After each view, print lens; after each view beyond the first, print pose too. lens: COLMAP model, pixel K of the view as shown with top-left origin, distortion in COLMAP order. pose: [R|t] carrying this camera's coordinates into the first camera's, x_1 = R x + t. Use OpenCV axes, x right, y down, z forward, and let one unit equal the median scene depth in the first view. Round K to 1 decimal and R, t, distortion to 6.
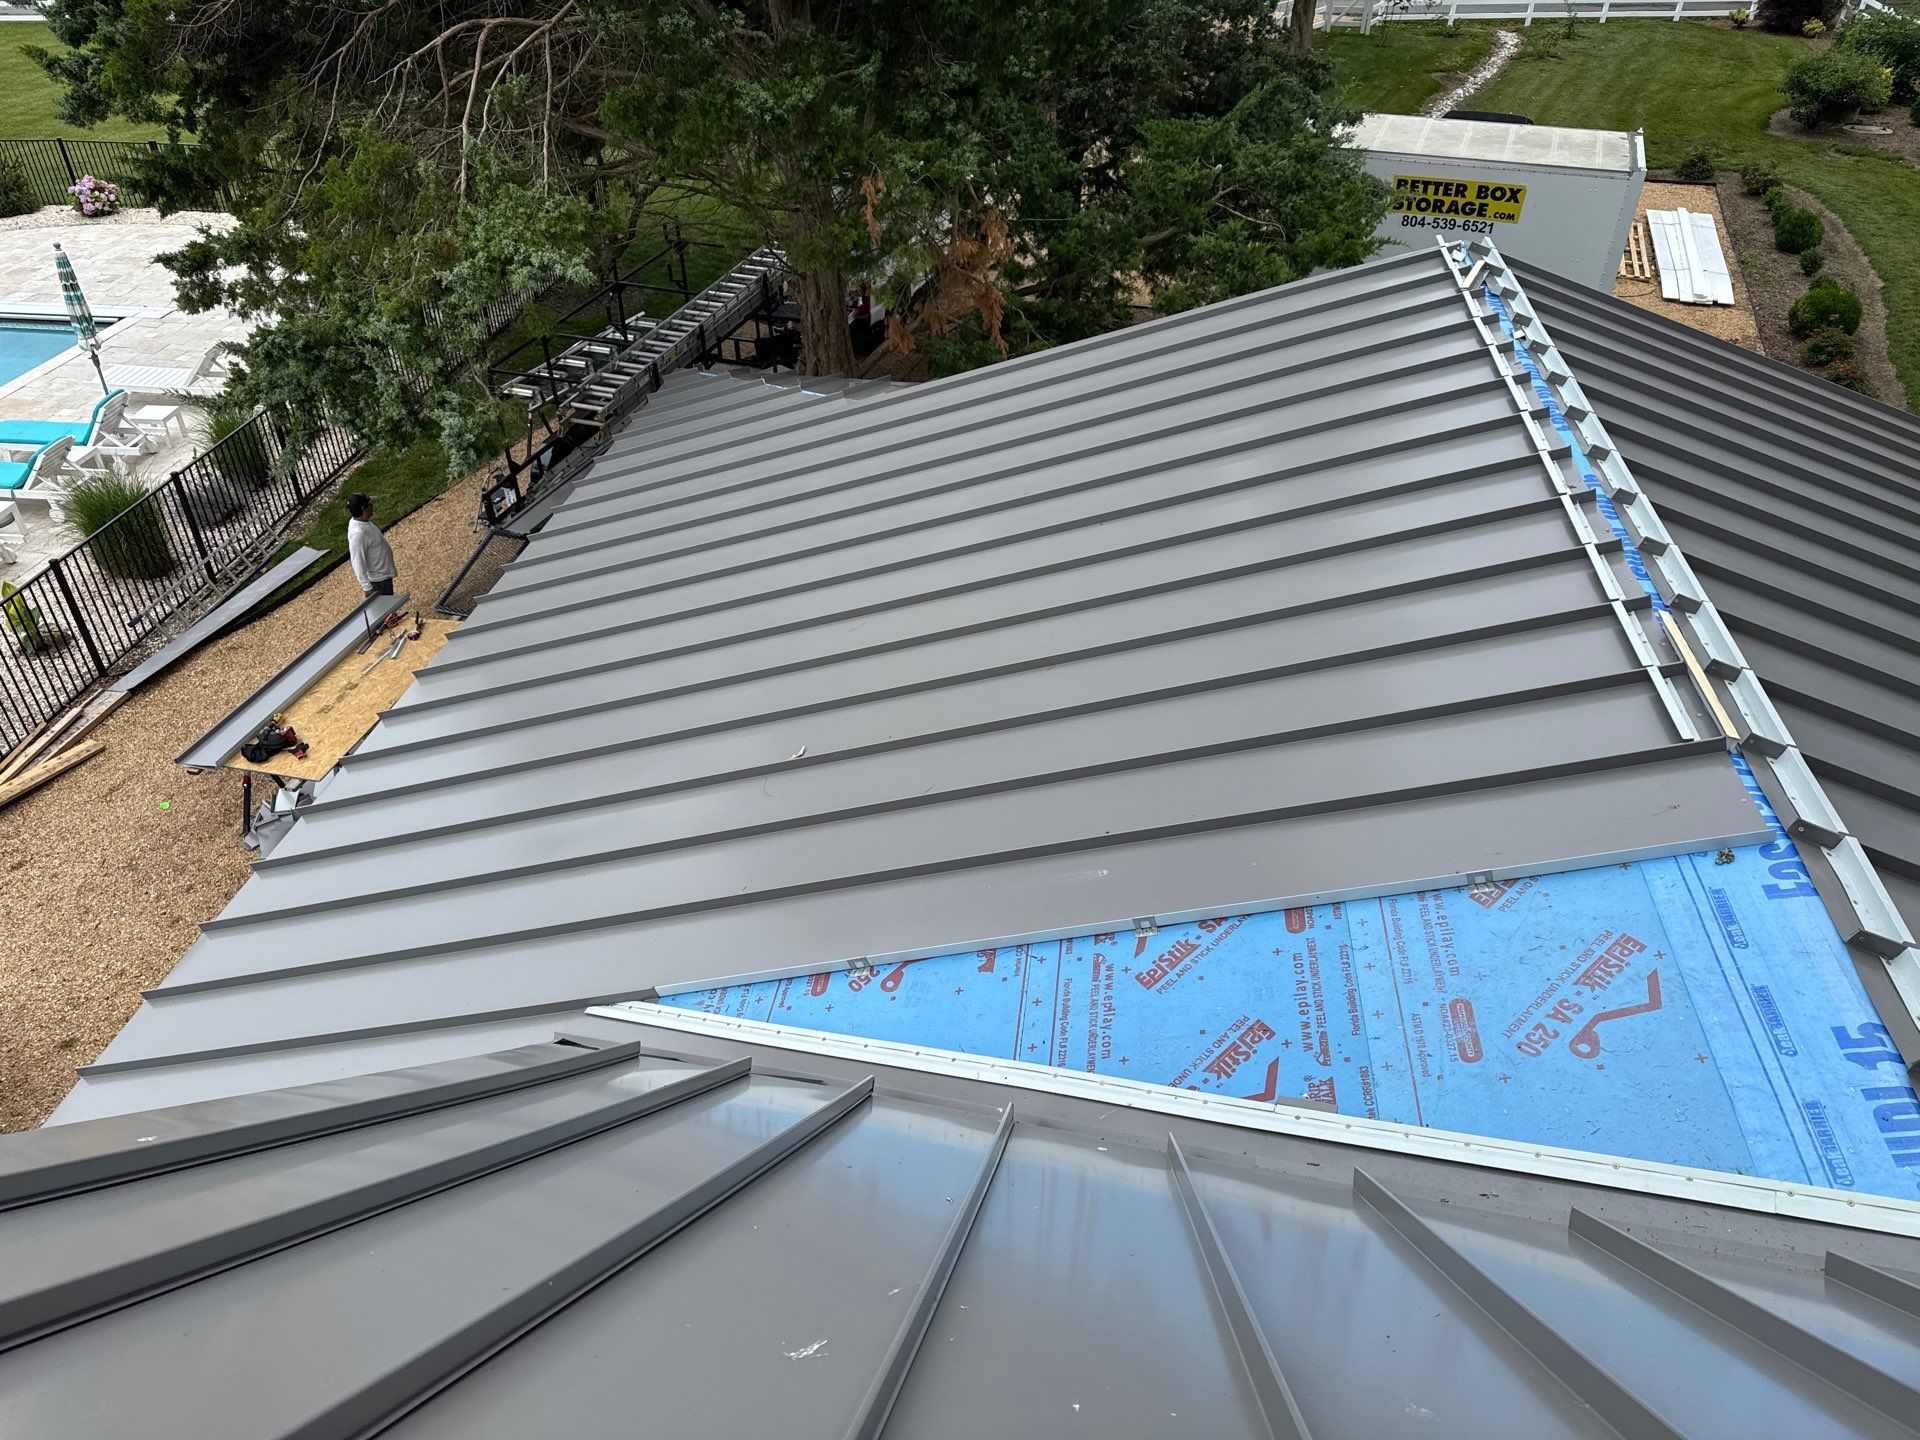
lens RADIAL K [[1363.2, 0, 958.5], [0, 1363.2, 725.9], [0, 0, 1]] dist [0.007073, -0.001173]
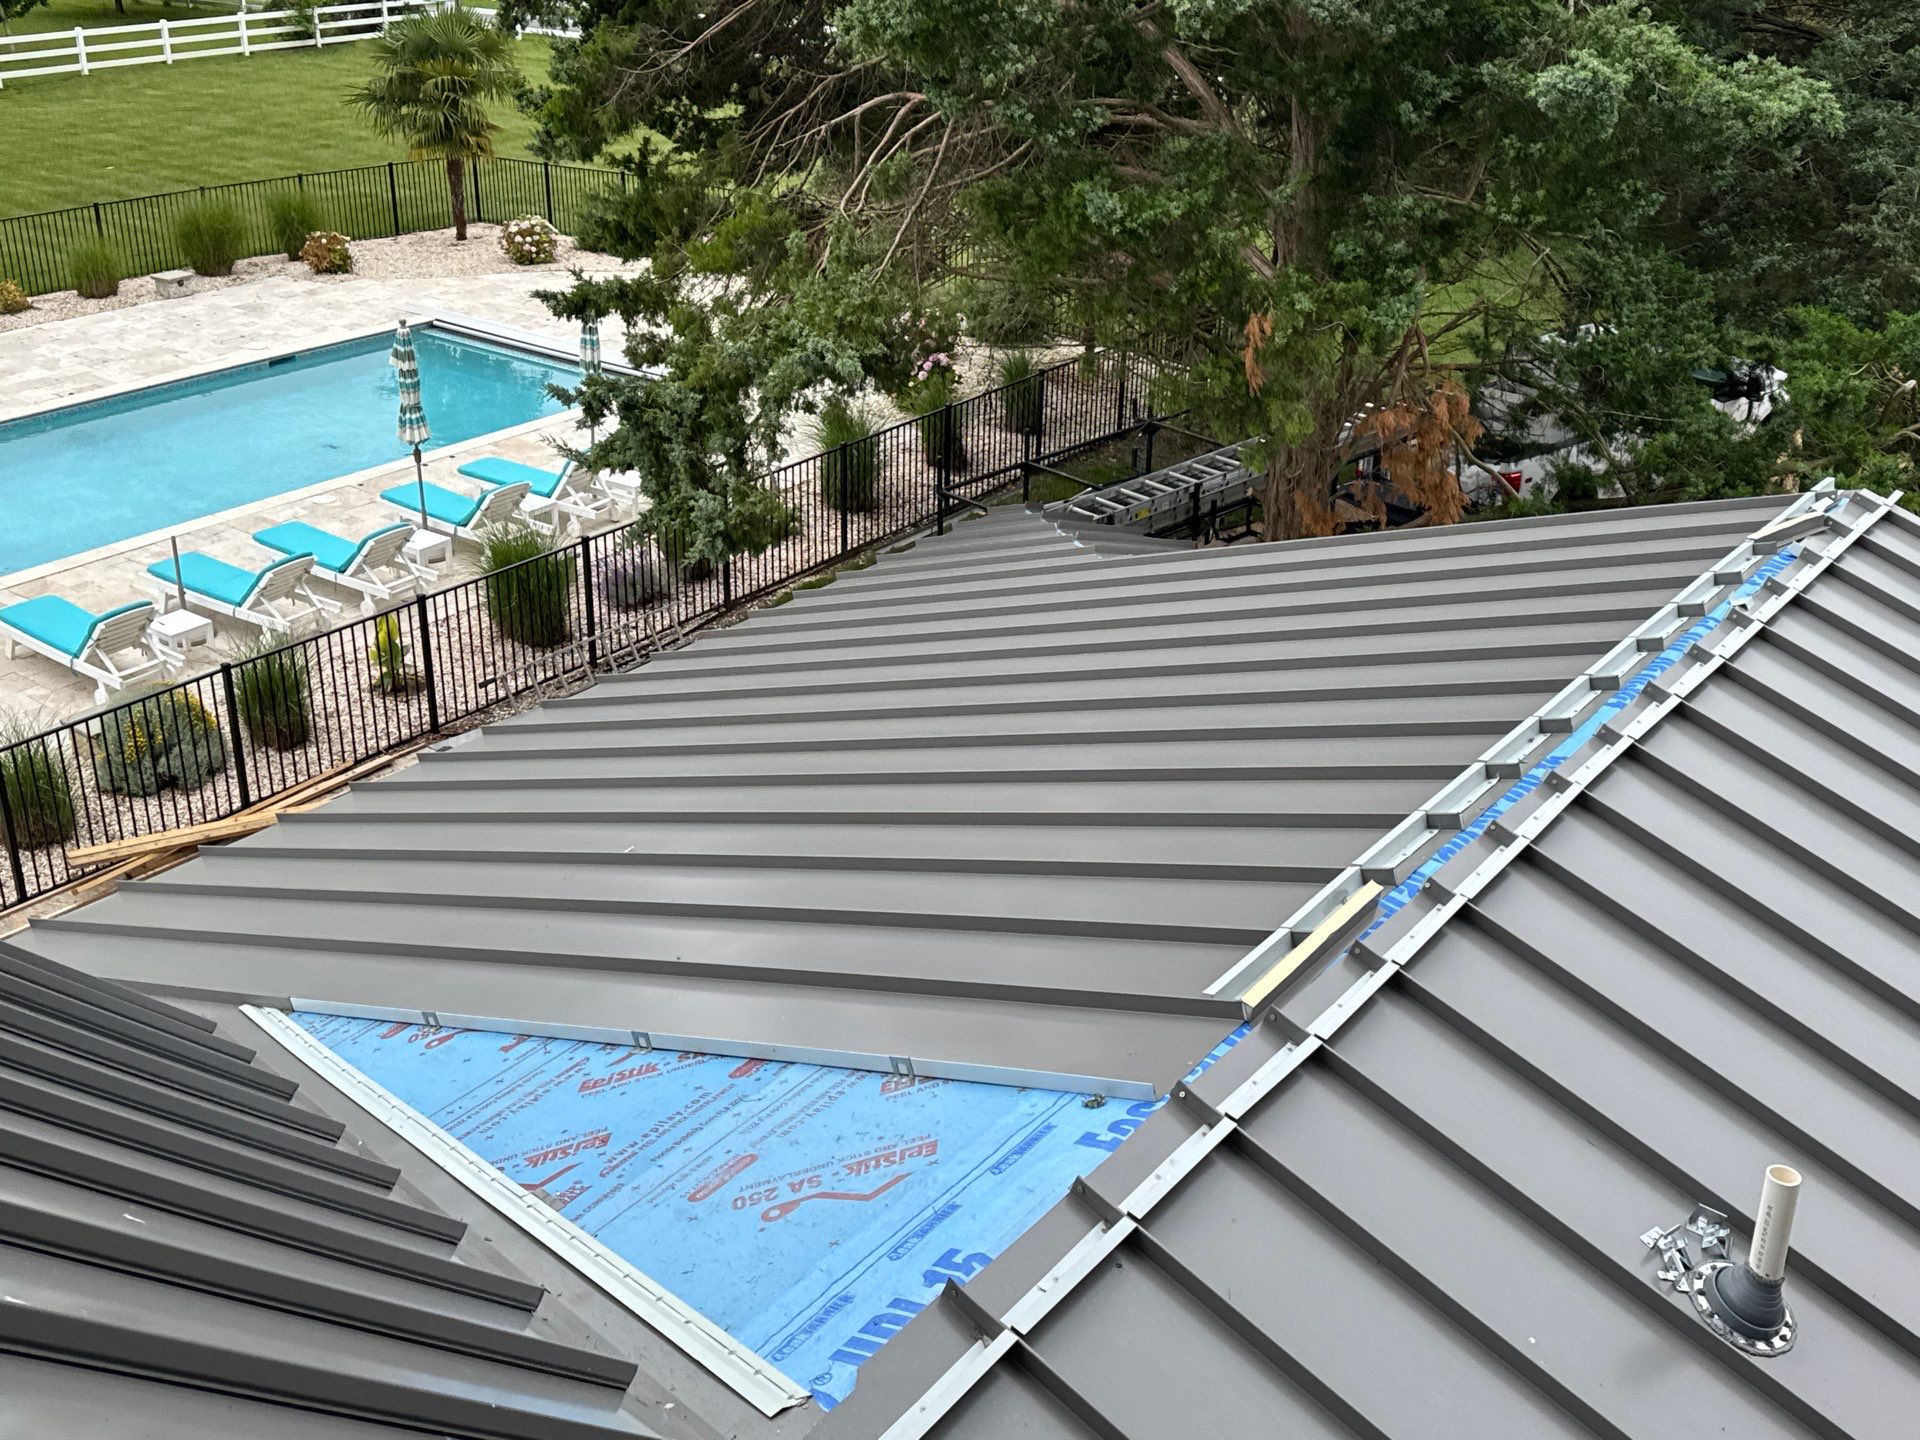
lens RADIAL K [[1999.8, 0, 955.4], [0, 1999.8, 699.8], [0, 0, 1]] dist [0.203832, -0.422725]
pose [[0.874629, 0.217361, -0.433335, 0.235306], [-0.298762, 0.945610, -0.128694, 0.011544], [0.381793, 0.242024, 0.891997, -0.048791]]
